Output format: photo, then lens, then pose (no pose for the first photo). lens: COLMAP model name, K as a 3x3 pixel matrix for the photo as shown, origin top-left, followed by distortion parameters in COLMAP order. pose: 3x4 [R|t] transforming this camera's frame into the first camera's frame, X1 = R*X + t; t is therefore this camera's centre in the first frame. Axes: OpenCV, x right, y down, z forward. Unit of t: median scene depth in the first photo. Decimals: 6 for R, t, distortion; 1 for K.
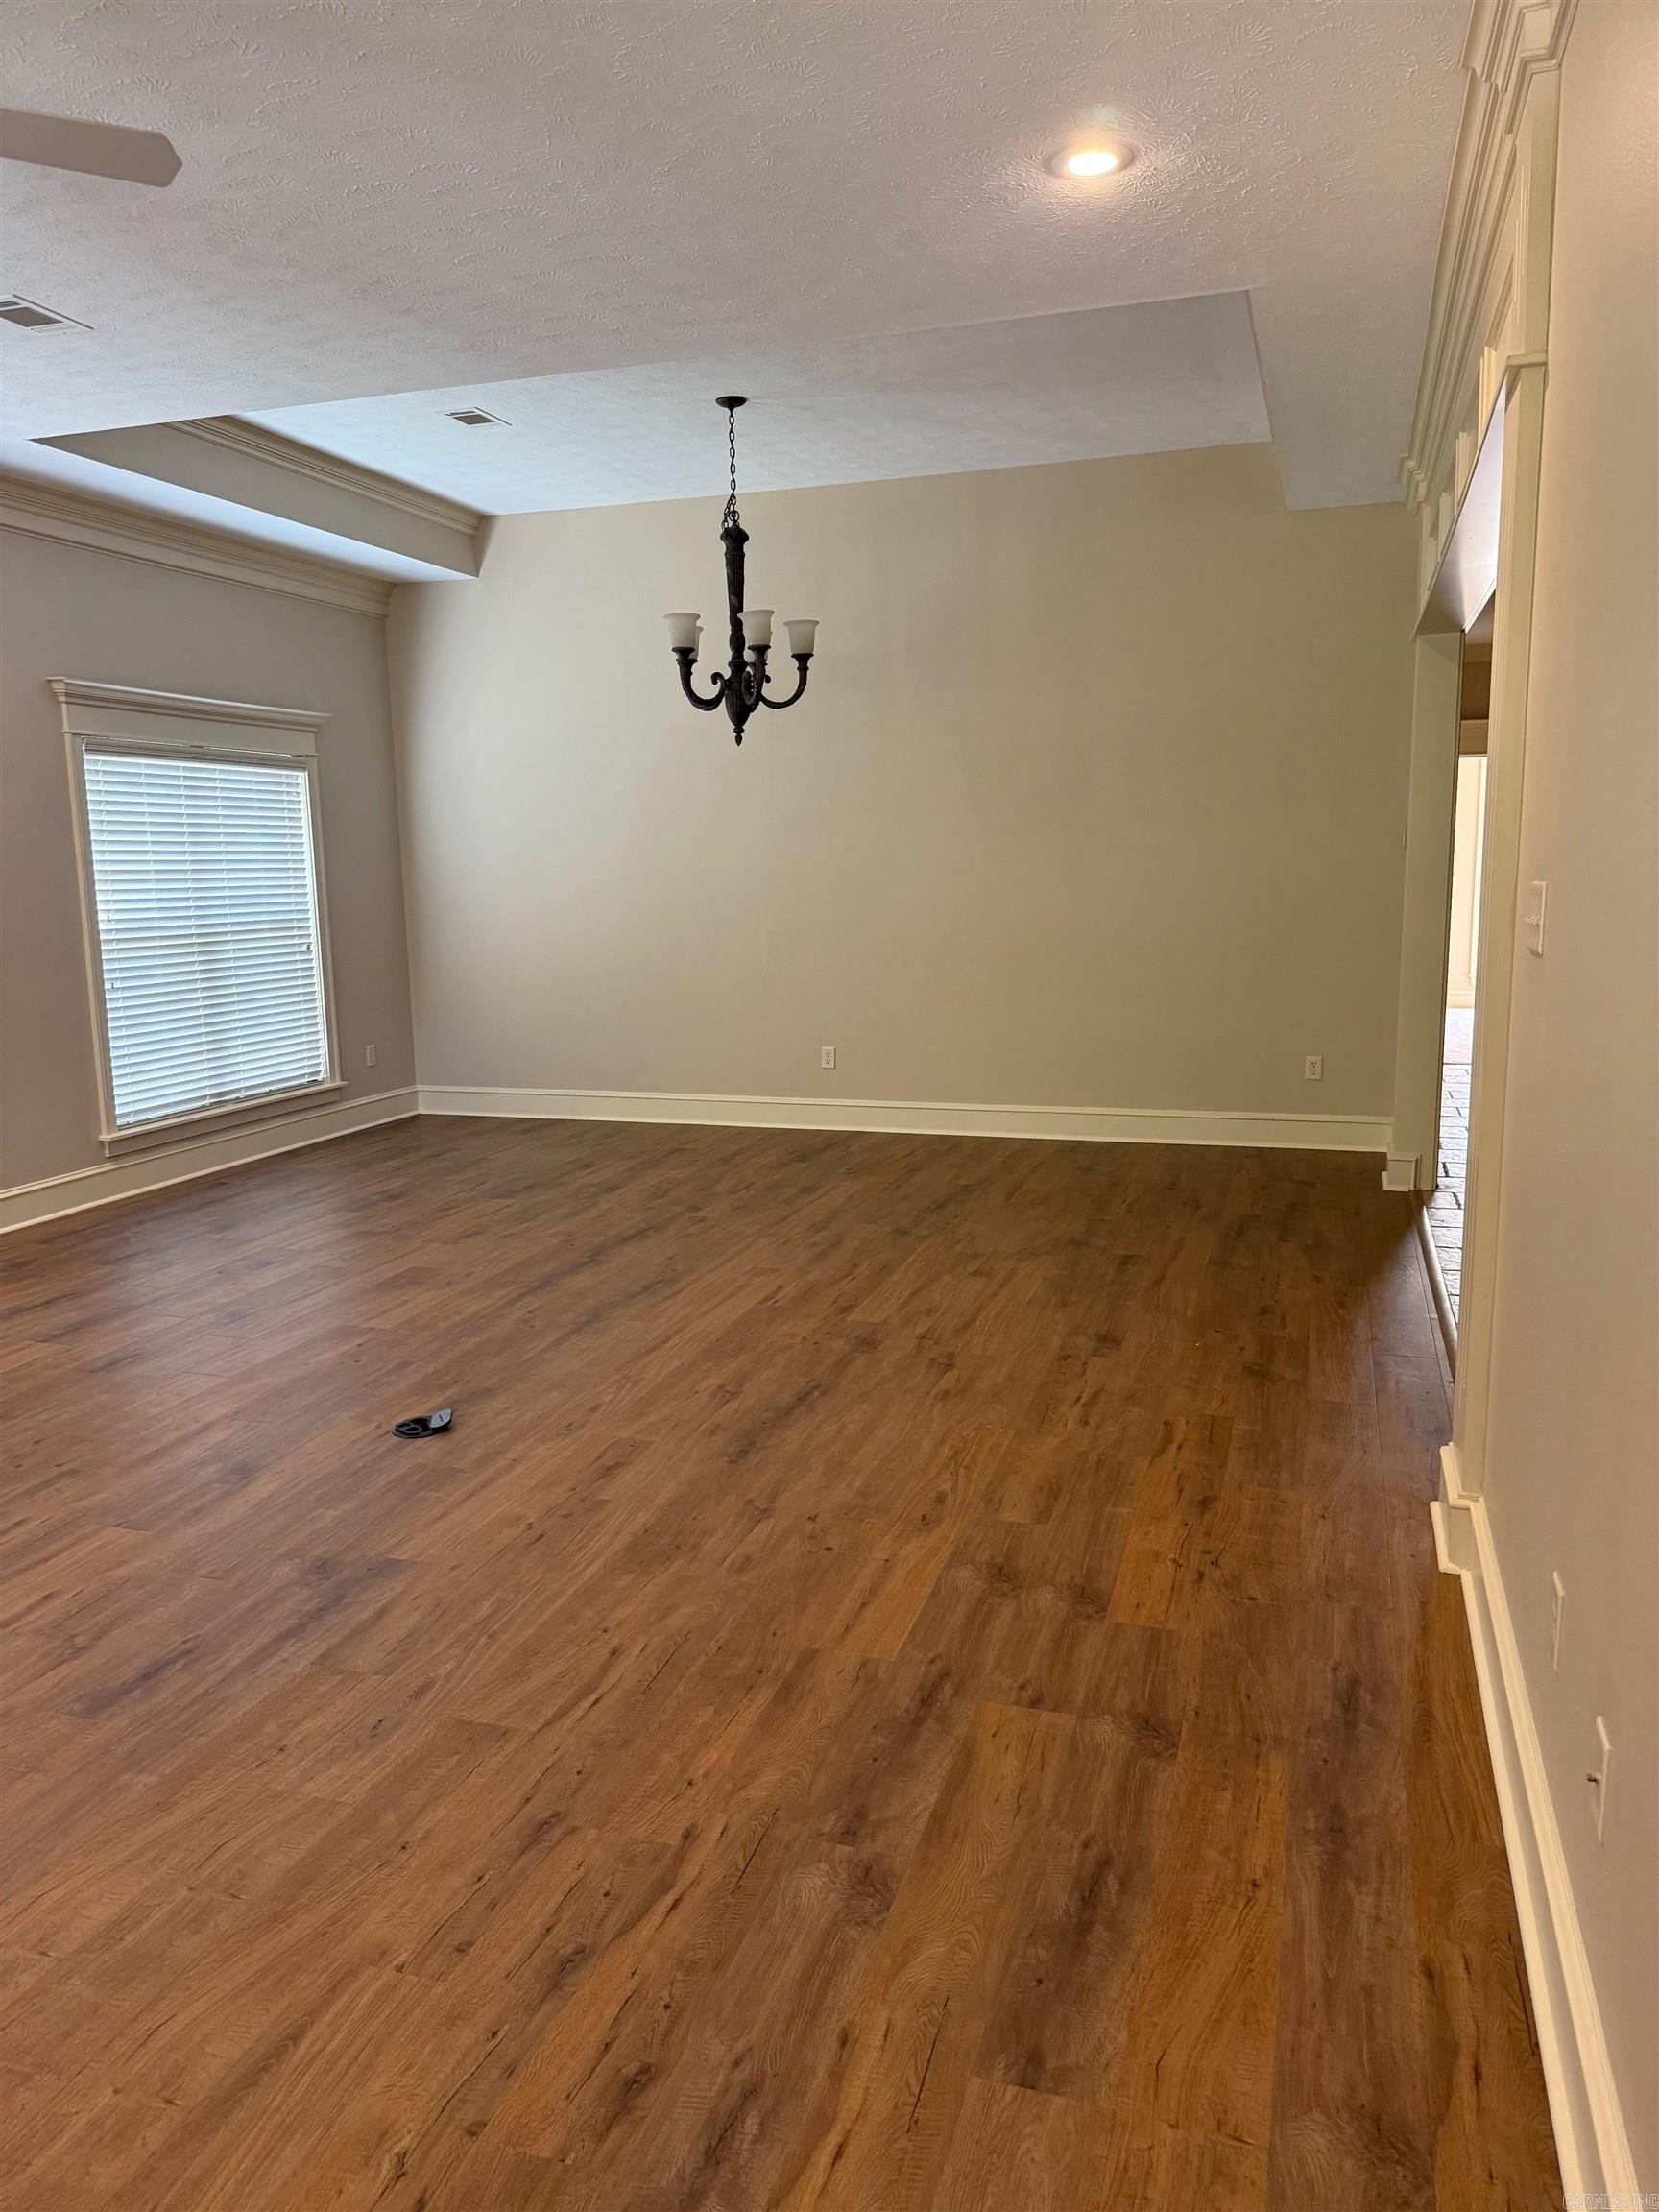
lens RADIAL K [[1538.1, 0, 821.9], [0, 1538.1, 1088.1], [0, 0, 1]] dist [0.051949, -0.070624]
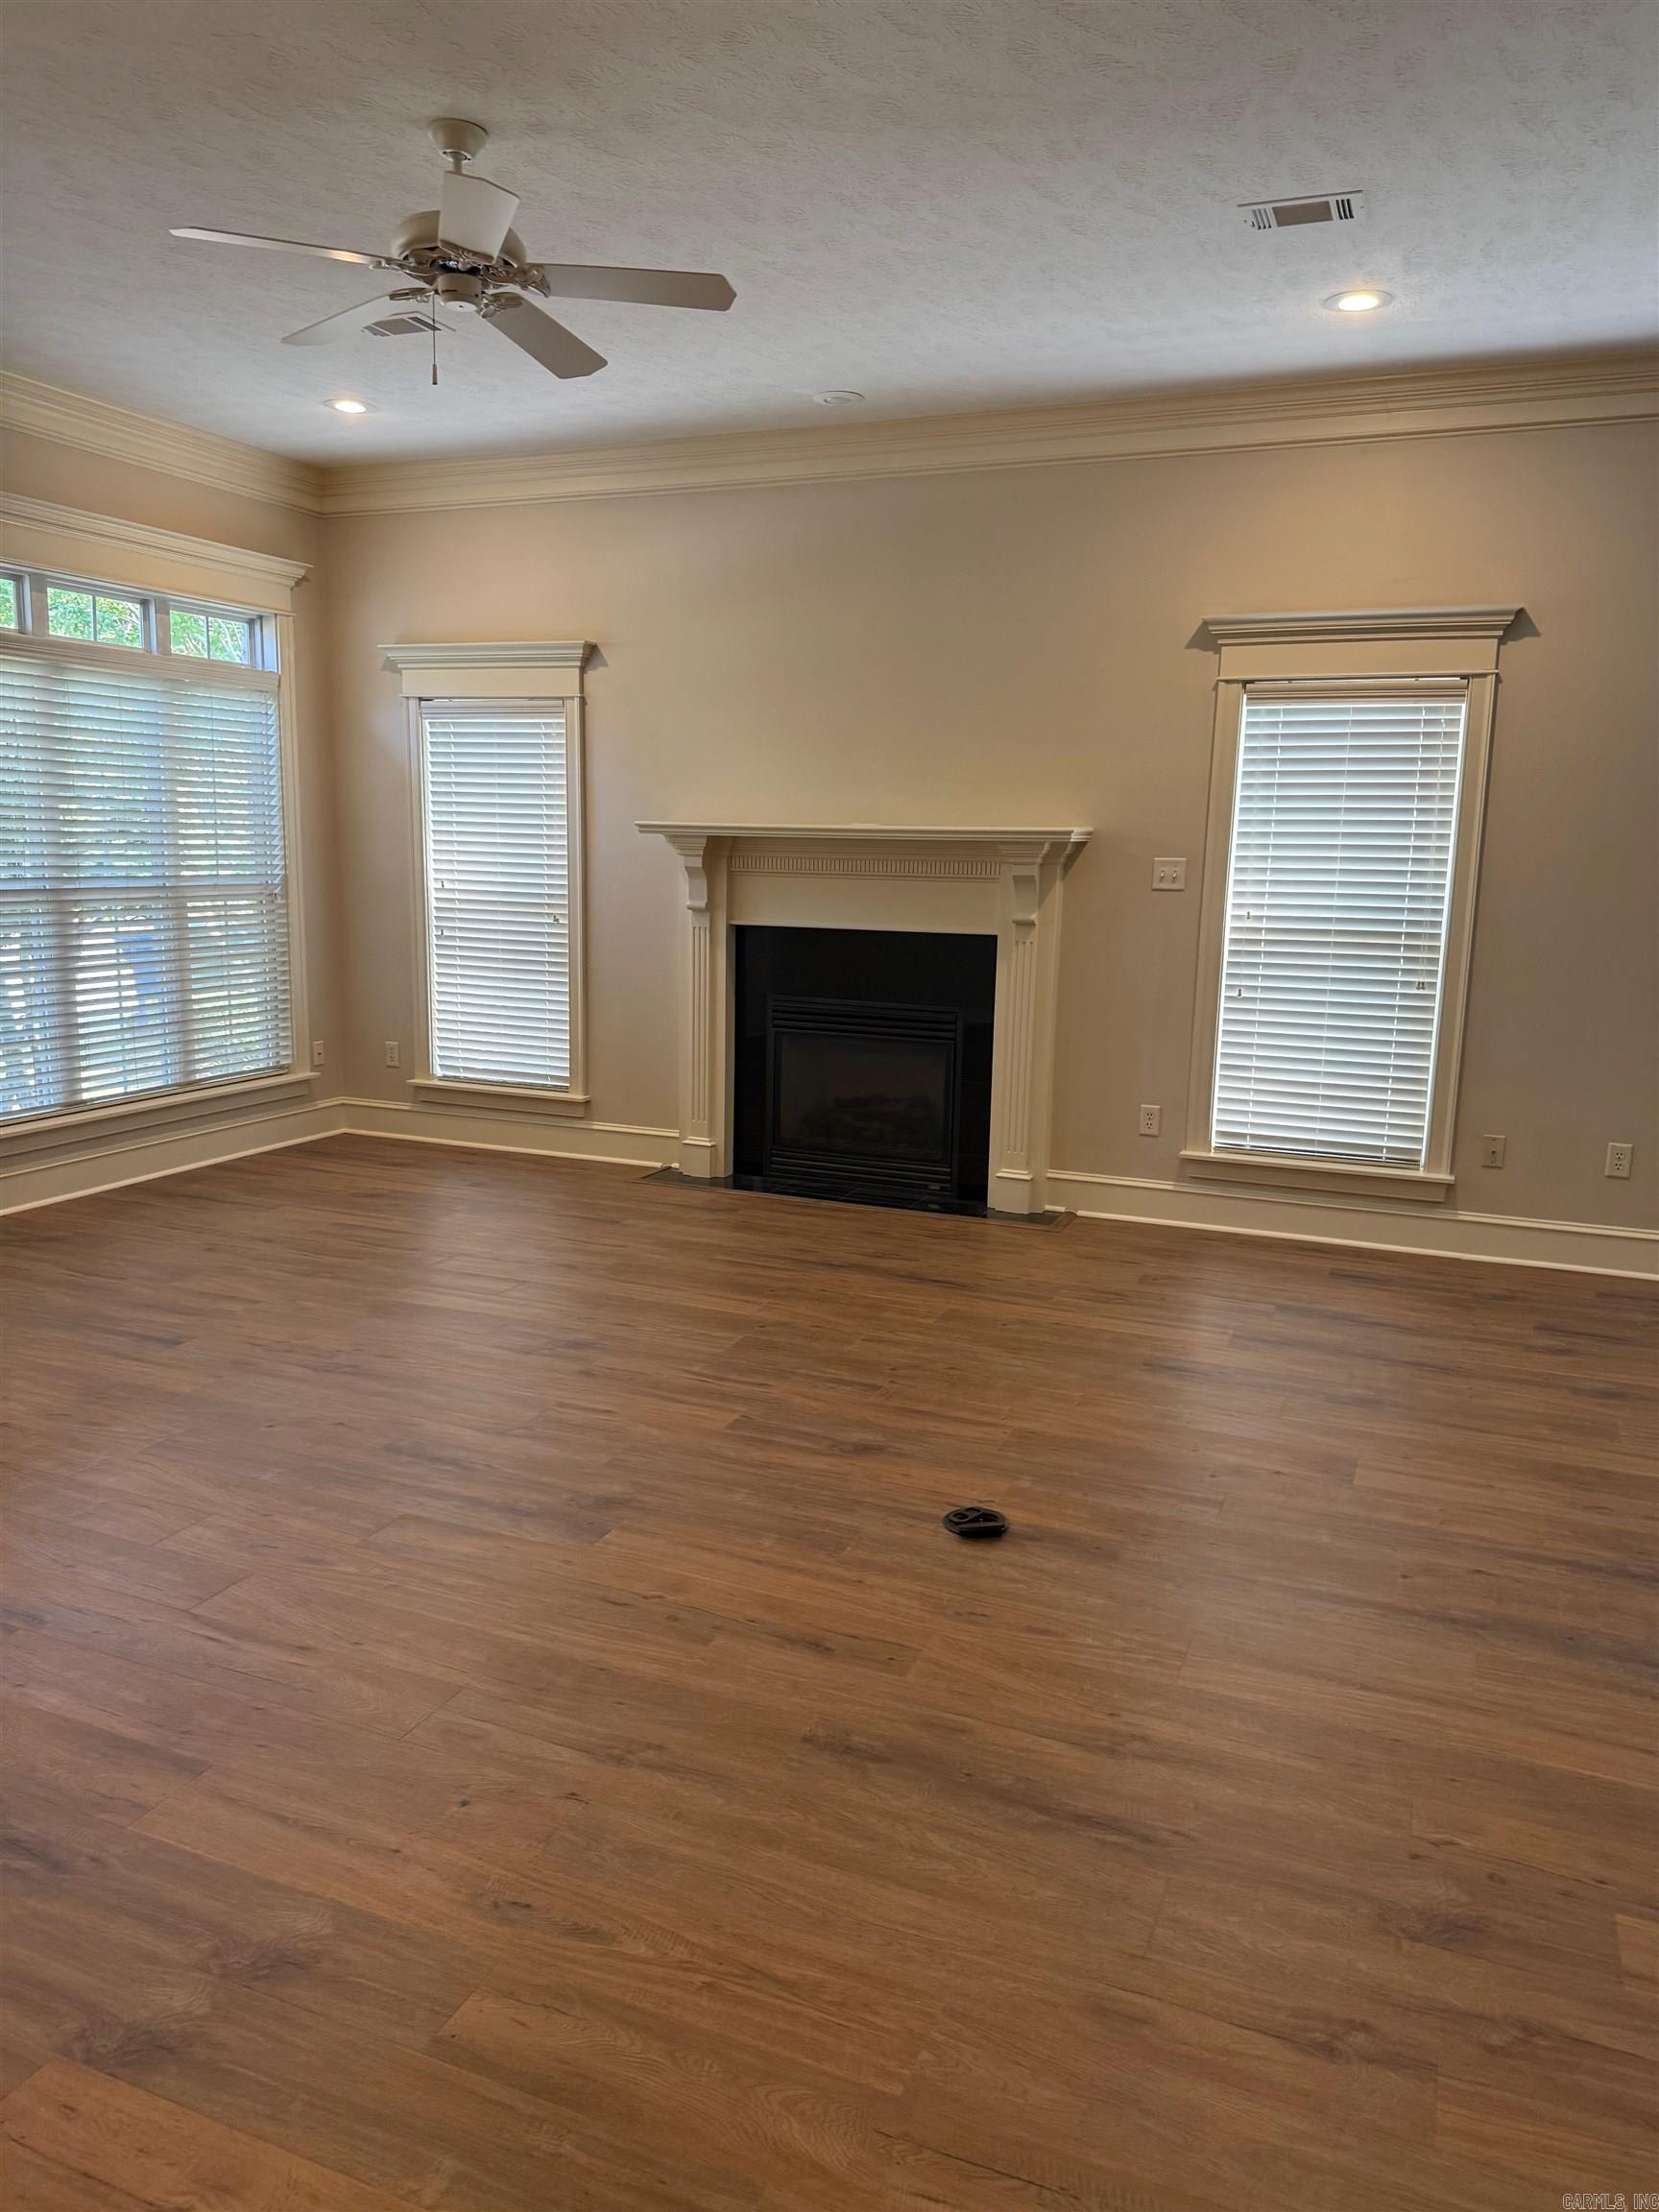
lens RADIAL K [[1538.1, 0, 816.0], [0, 1538.1, 1098.4], [0, 0, 1]] dist [0.051949, -0.070624]
pose [[-0.083804, 0.181646, -0.979786, 0.415357], [-0.167393, 0.966707, 0.193539, -0.116021], [0.982322, 0.180229, -0.050608, 0.755718]]
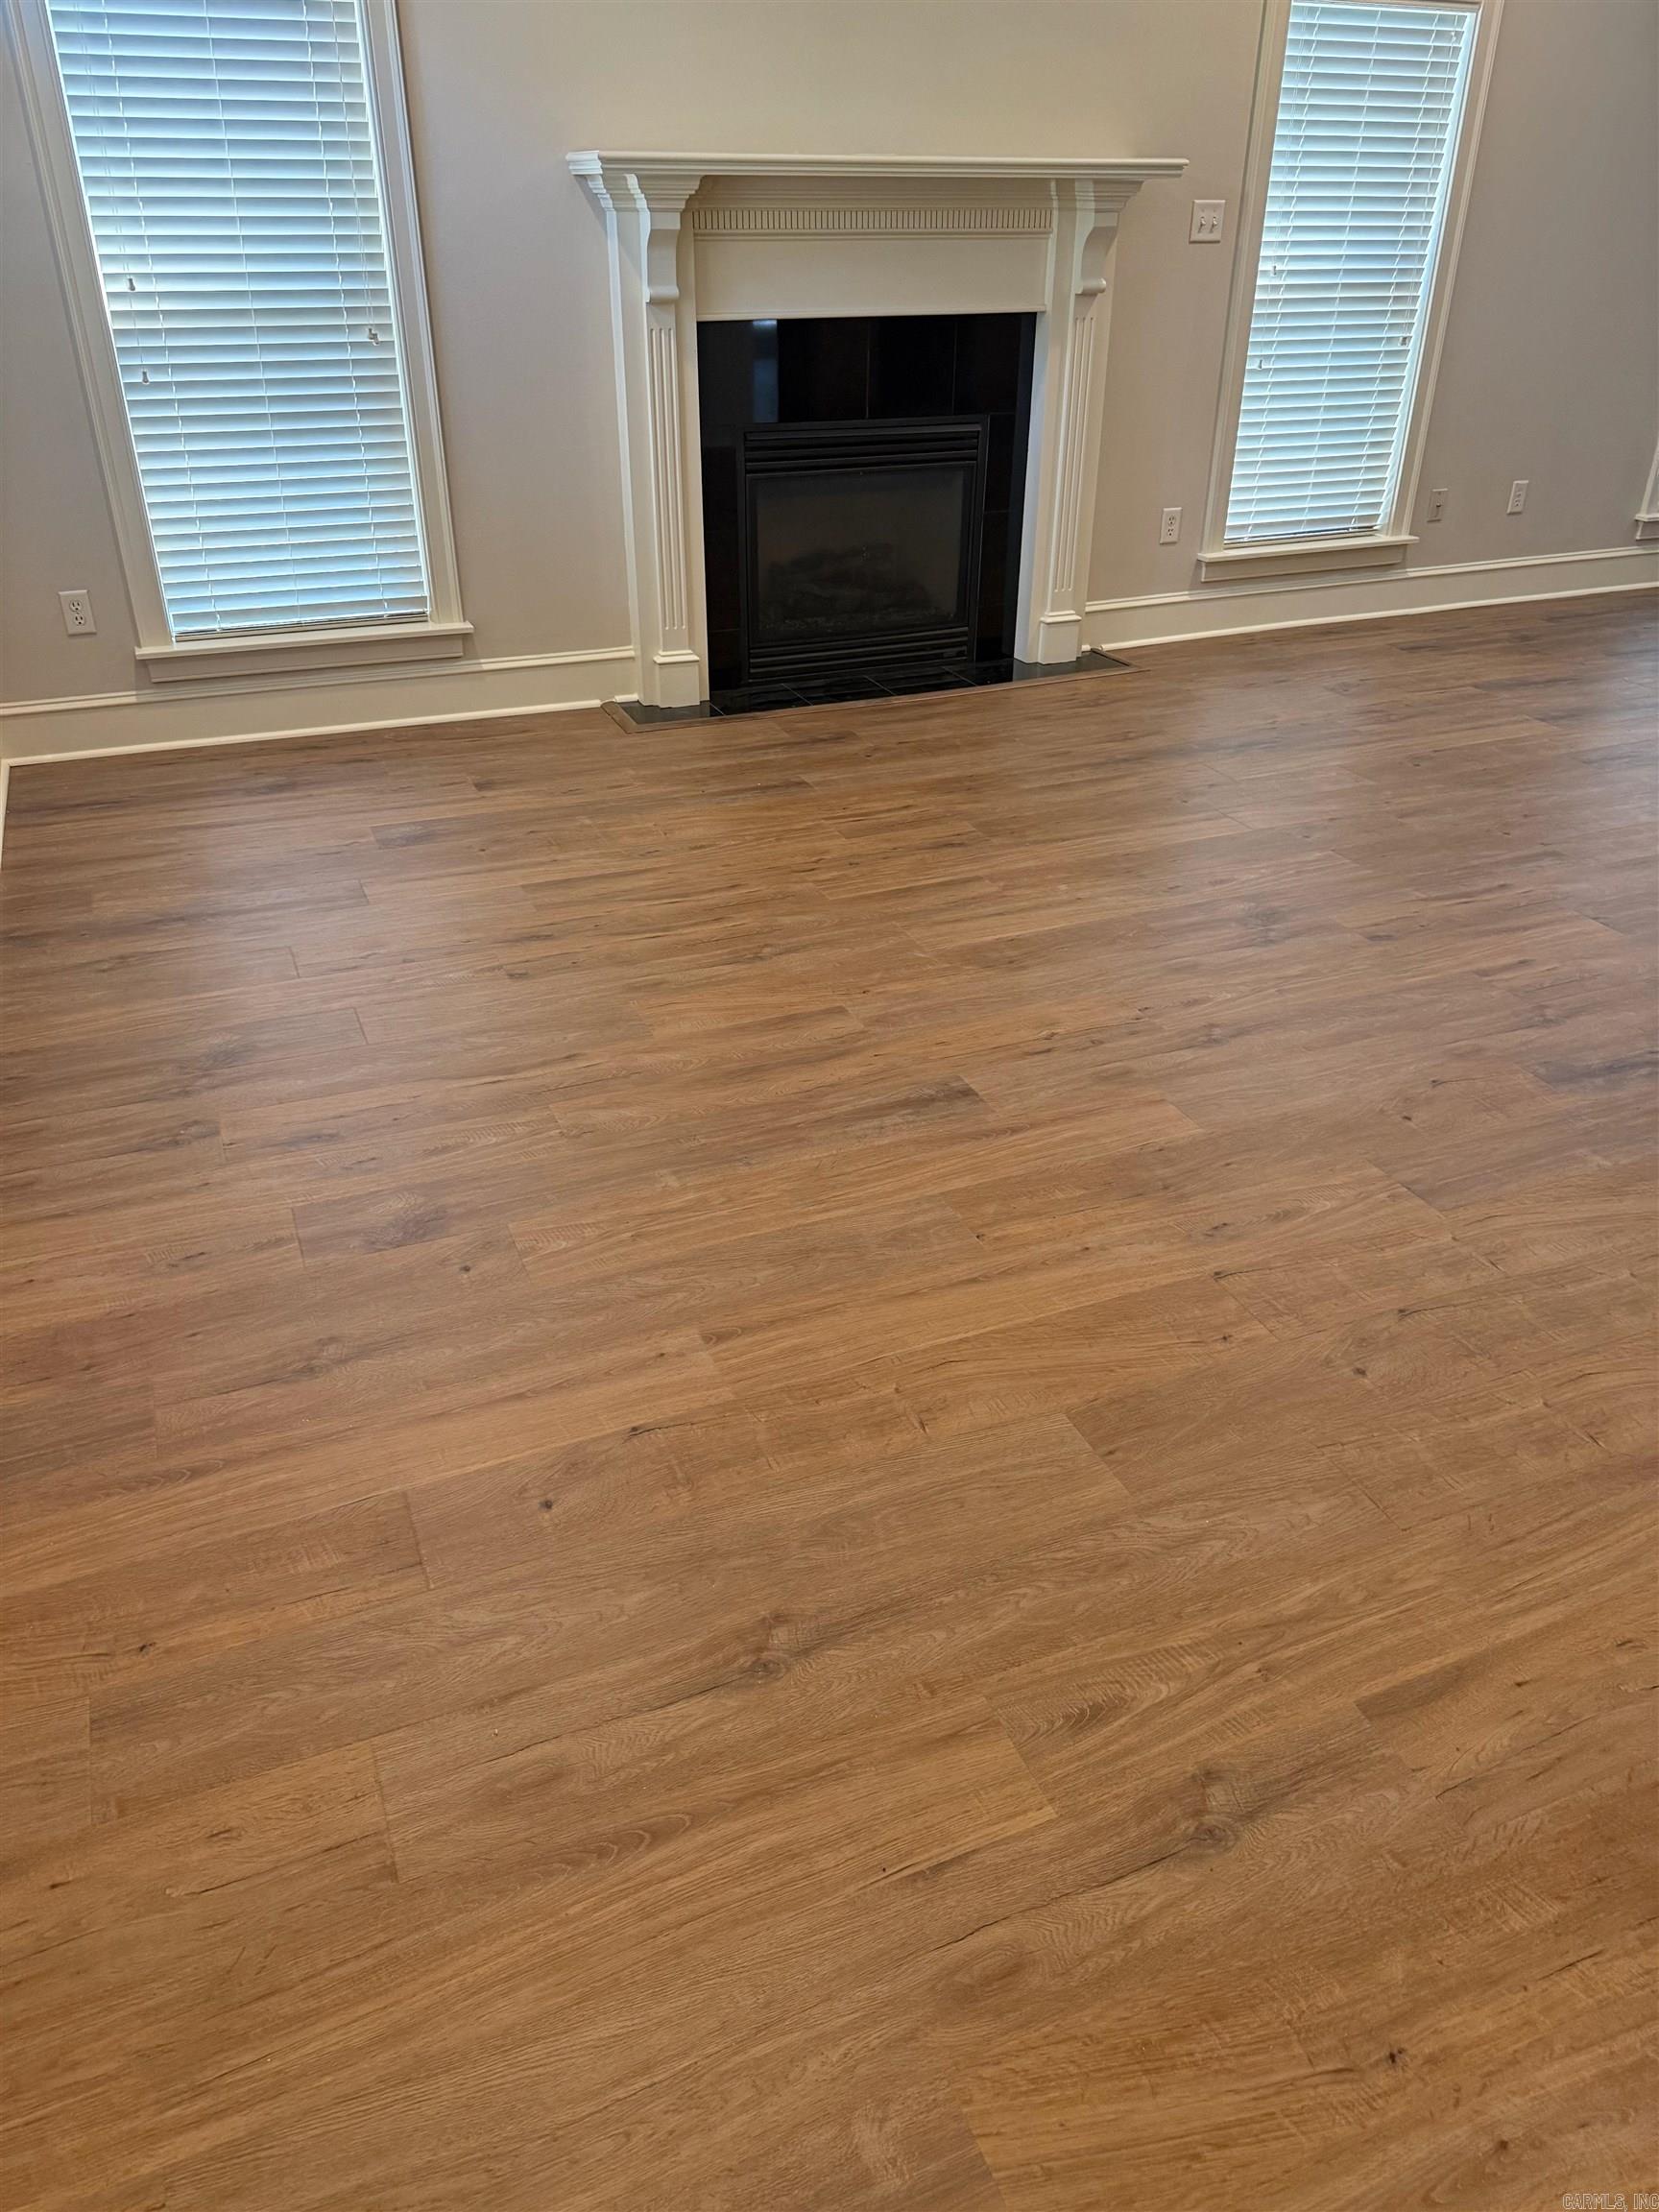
lens RADIAL K [[1538.1, 0, 818.0], [0, 1538.1, 1100.5], [0, 0, 1]] dist [0.051949, -0.070624]
pose [[0.643812, 0.400696, -0.651881, -0.056813], [-0.126924, 0.896048, 0.425428, 0.018539], [0.754584, -0.191156, 0.627744, -0.015066]]
